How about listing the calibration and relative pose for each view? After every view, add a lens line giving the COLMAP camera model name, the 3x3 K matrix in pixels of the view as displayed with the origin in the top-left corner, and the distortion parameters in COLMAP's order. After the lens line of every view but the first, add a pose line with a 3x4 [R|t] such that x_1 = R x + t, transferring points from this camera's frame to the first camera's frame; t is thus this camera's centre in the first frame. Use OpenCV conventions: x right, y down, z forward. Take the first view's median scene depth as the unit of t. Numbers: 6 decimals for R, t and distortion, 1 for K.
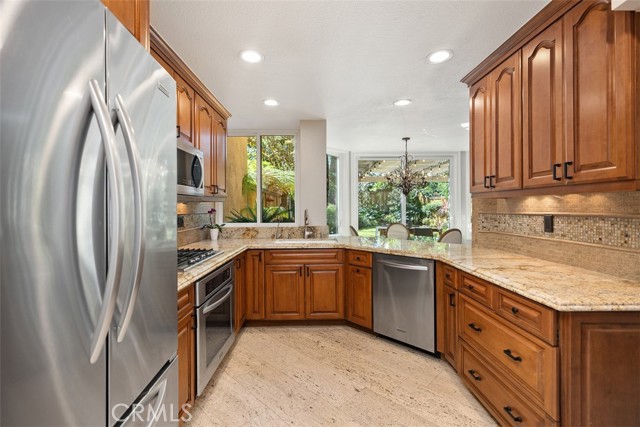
lens RADIAL K [[288.1, 0, 318.7], [0, 288.1, 210.5], [0, 0, 1]] dist [0.002057, -0.000950]
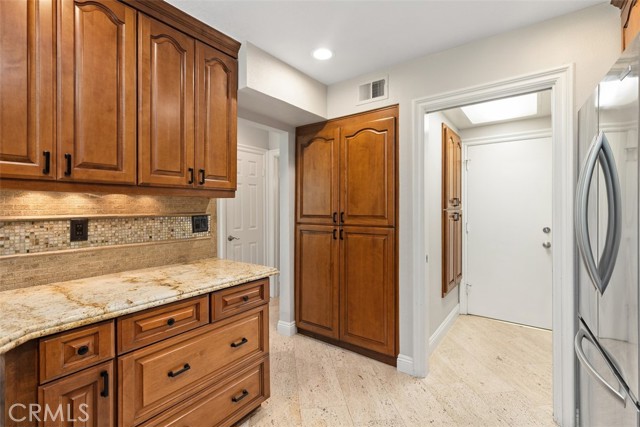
lens RADIAL K [[288.1, 0, 317.3], [0, 288.1, 209.4], [0, 0, 1]] dist [0.002057, -0.000950]
pose [[-0.795069, 0.001455, 0.606517, -0.115987], [0.011338, 0.999858, 0.012463, -0.007862], [-0.606413, 0.016786, -0.794973, 0.858614]]
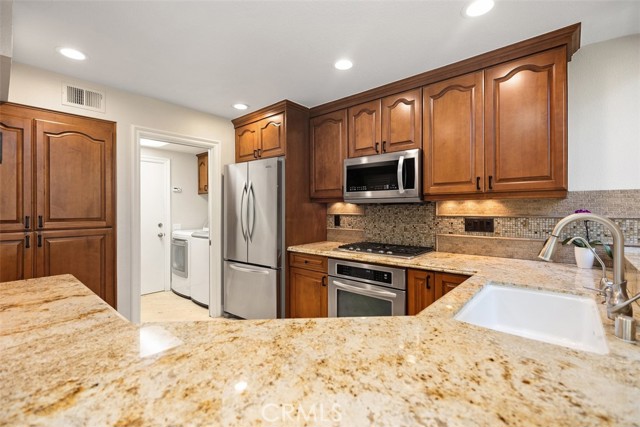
lens RADIAL K [[288.1, 0, 318.8], [0, 288.1, 208.6], [0, 0, 1]] dist [0.002057, -0.000950]
pose [[-0.667017, 0.004387, -0.745029, 0.445921], [-0.002688, 0.999962, 0.008295, -0.014816], [0.745037, 0.007536, -0.666980, 1.203415]]
